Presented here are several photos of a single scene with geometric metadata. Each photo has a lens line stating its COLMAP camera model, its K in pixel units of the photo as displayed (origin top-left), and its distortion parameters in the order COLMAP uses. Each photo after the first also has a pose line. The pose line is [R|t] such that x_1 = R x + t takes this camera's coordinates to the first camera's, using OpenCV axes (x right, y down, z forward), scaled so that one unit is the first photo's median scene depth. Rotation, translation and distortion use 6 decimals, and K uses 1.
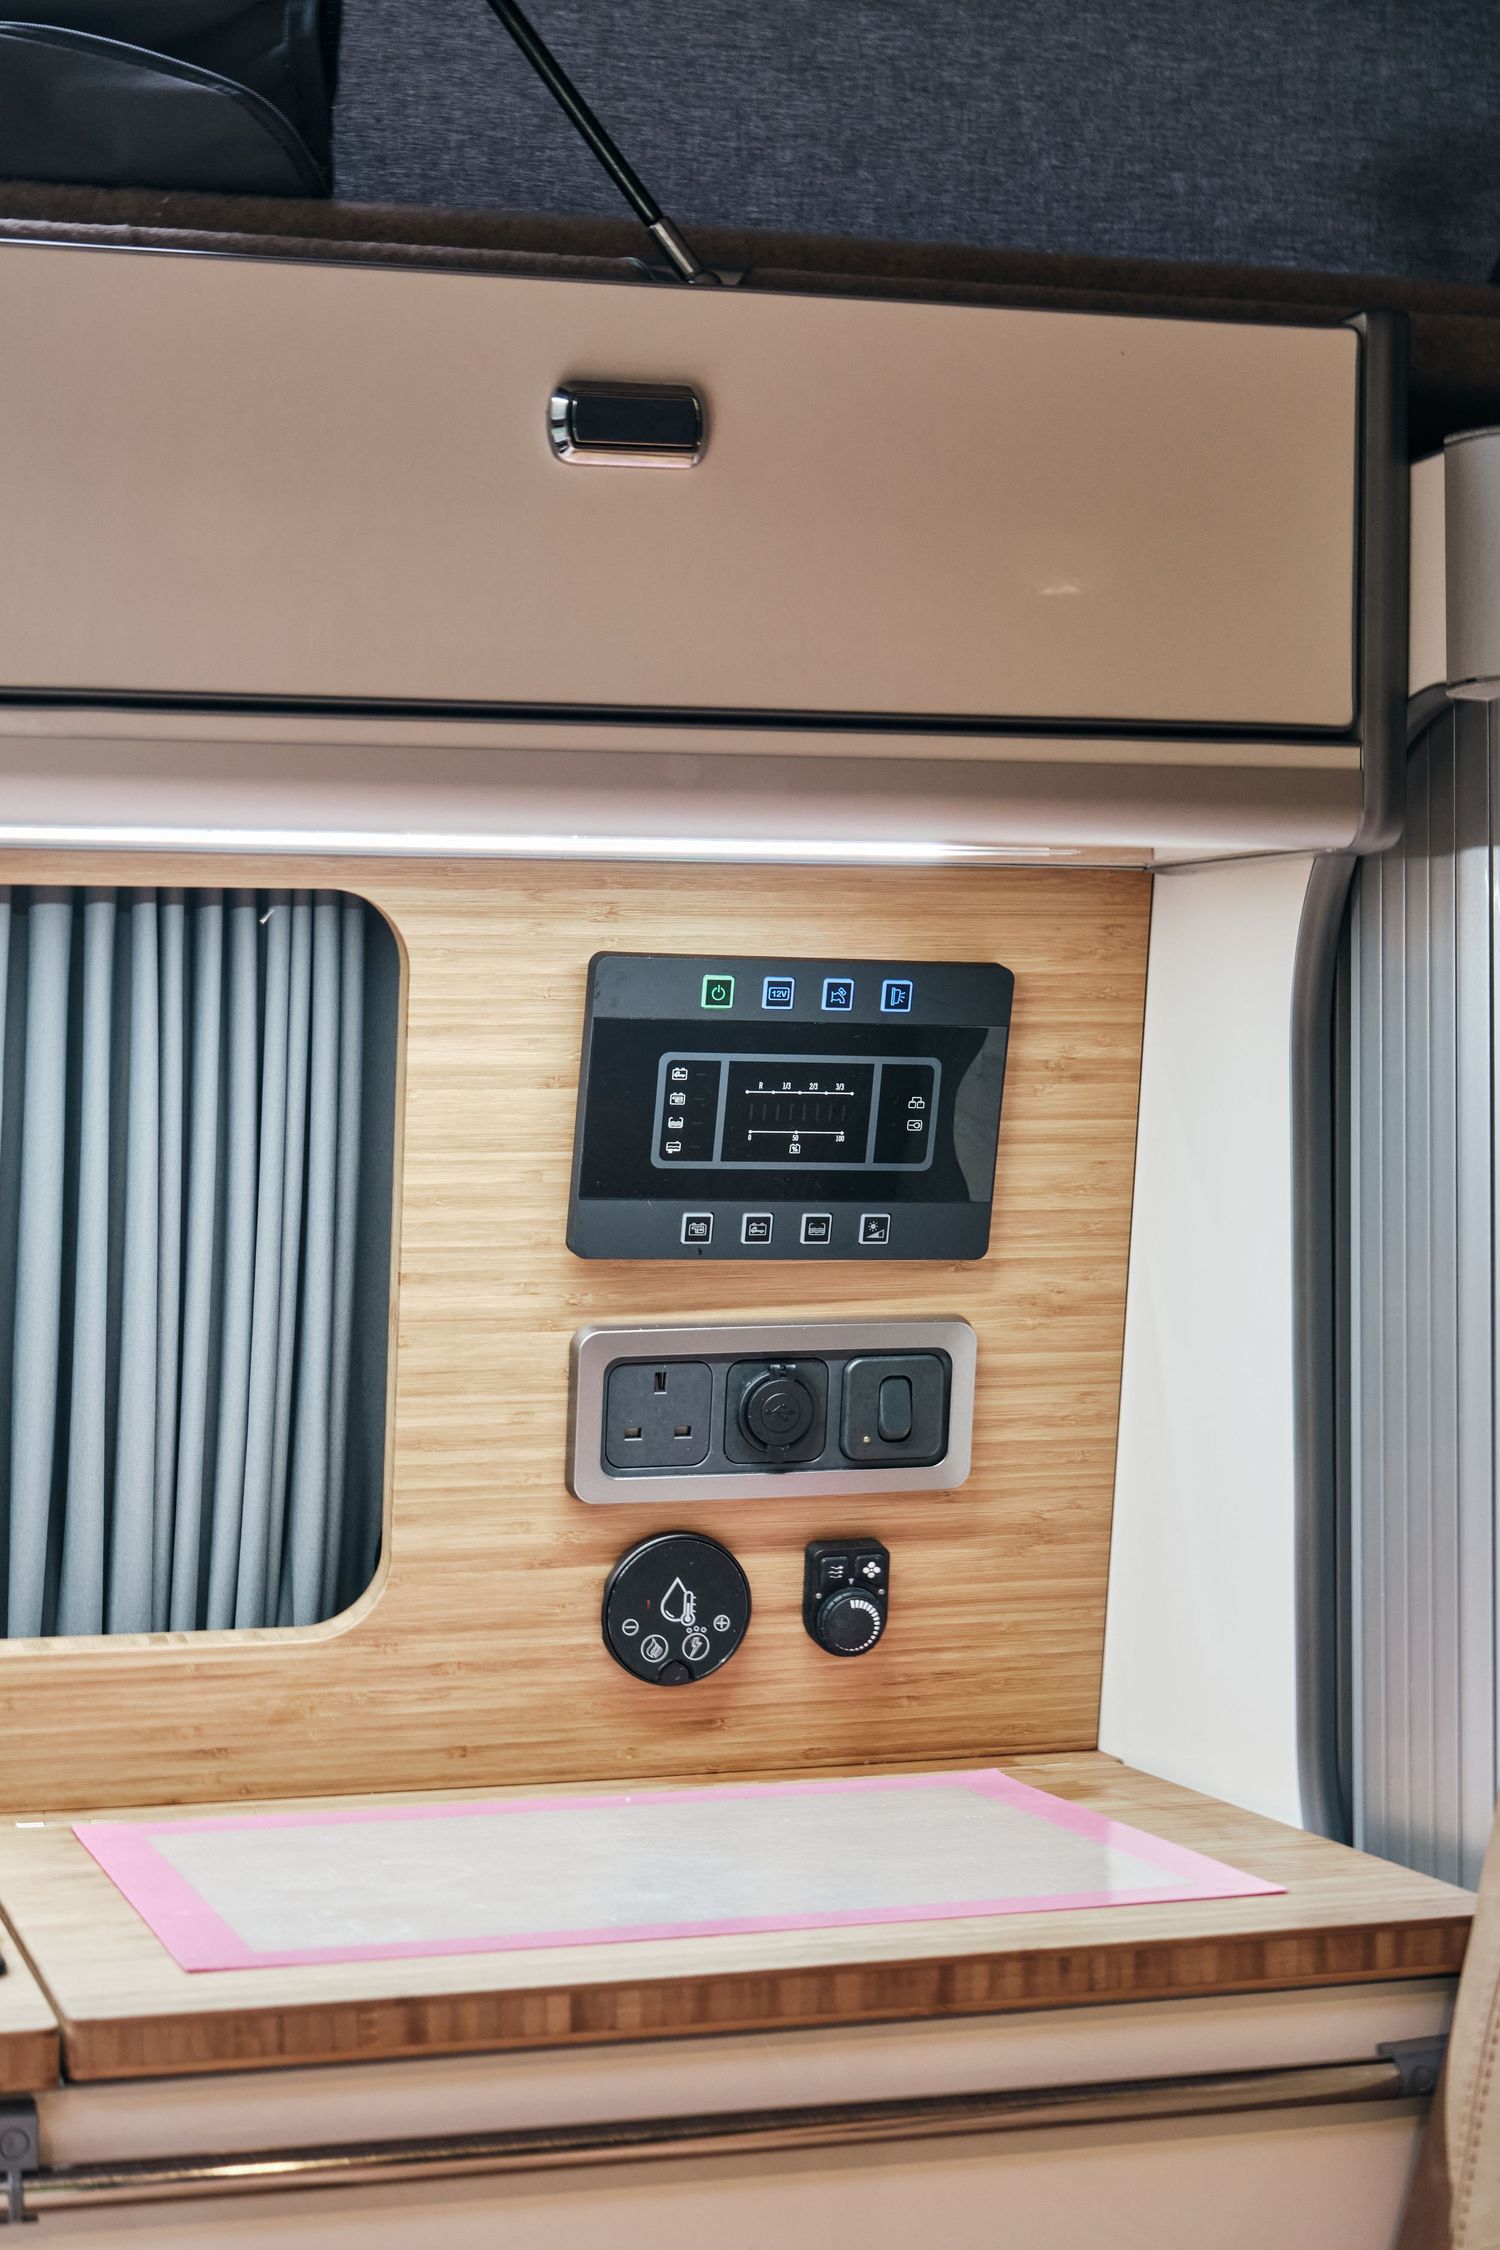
lens RADIAL K [[3978.2, 0, 753.5], [0, 3978.2, 1120.6], [0, 0, 1]] dist [0.040729, 0.000000]
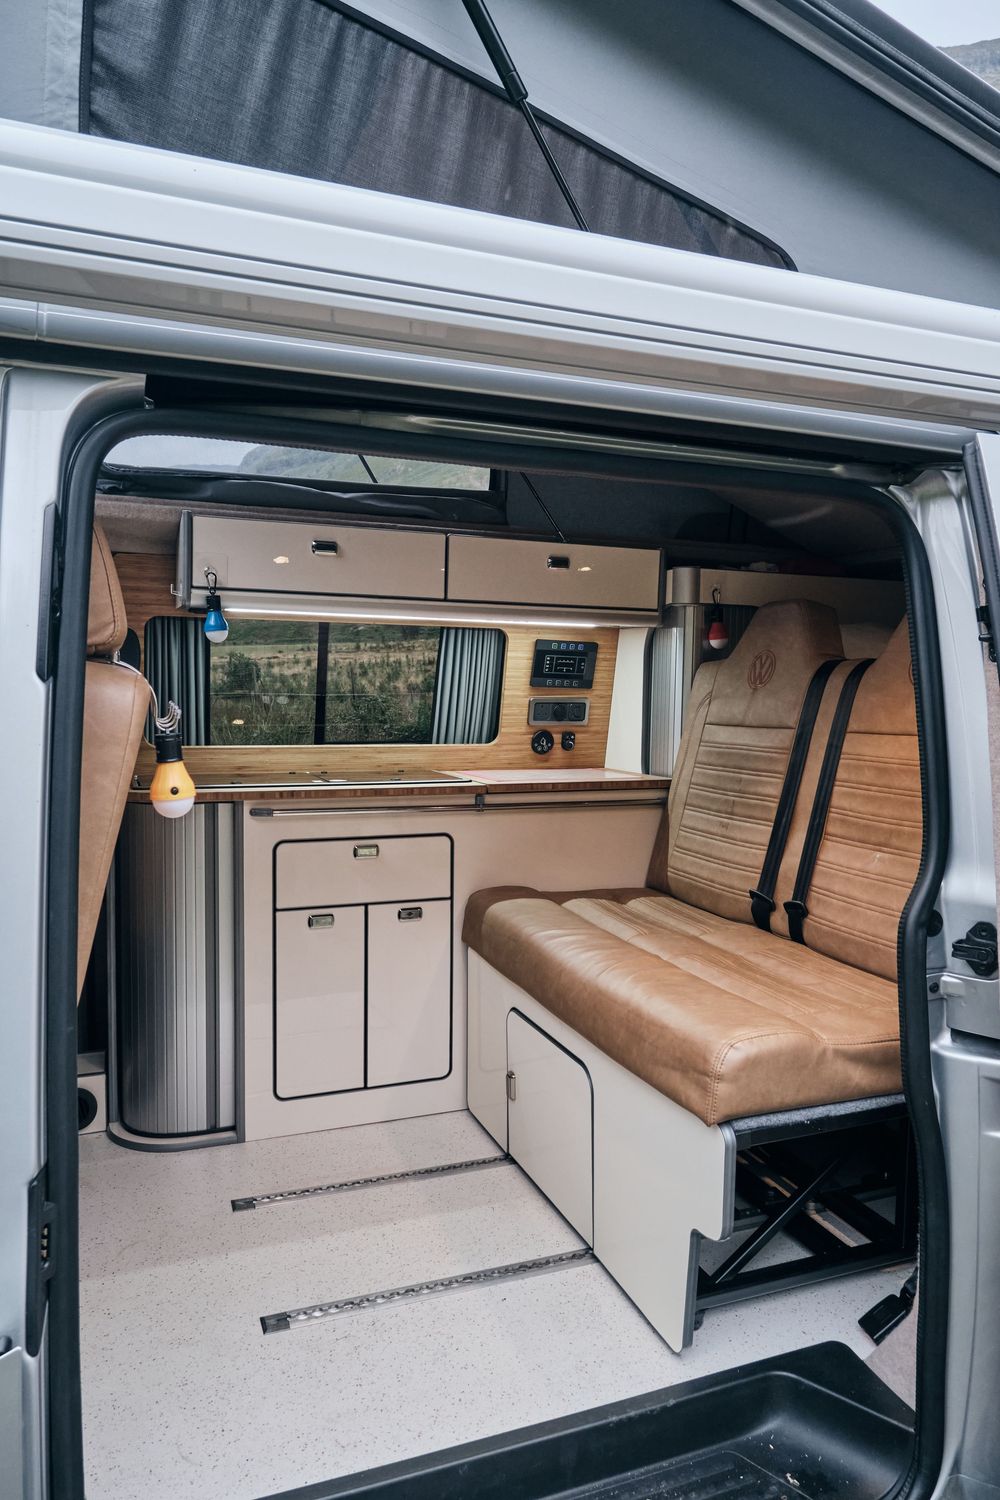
lens RADIAL K [[1019.9, 0, 492.6], [0, 1019.9, 749.5], [0, 0, 1]] dist [0.000291, 0.002748]
pose [[0.997613, 0.018576, 0.066503, -0.213111], [-0.023474, 0.997008, 0.073642, 0.015522], [-0.064936, -0.075027, 0.995065, -0.642250]]
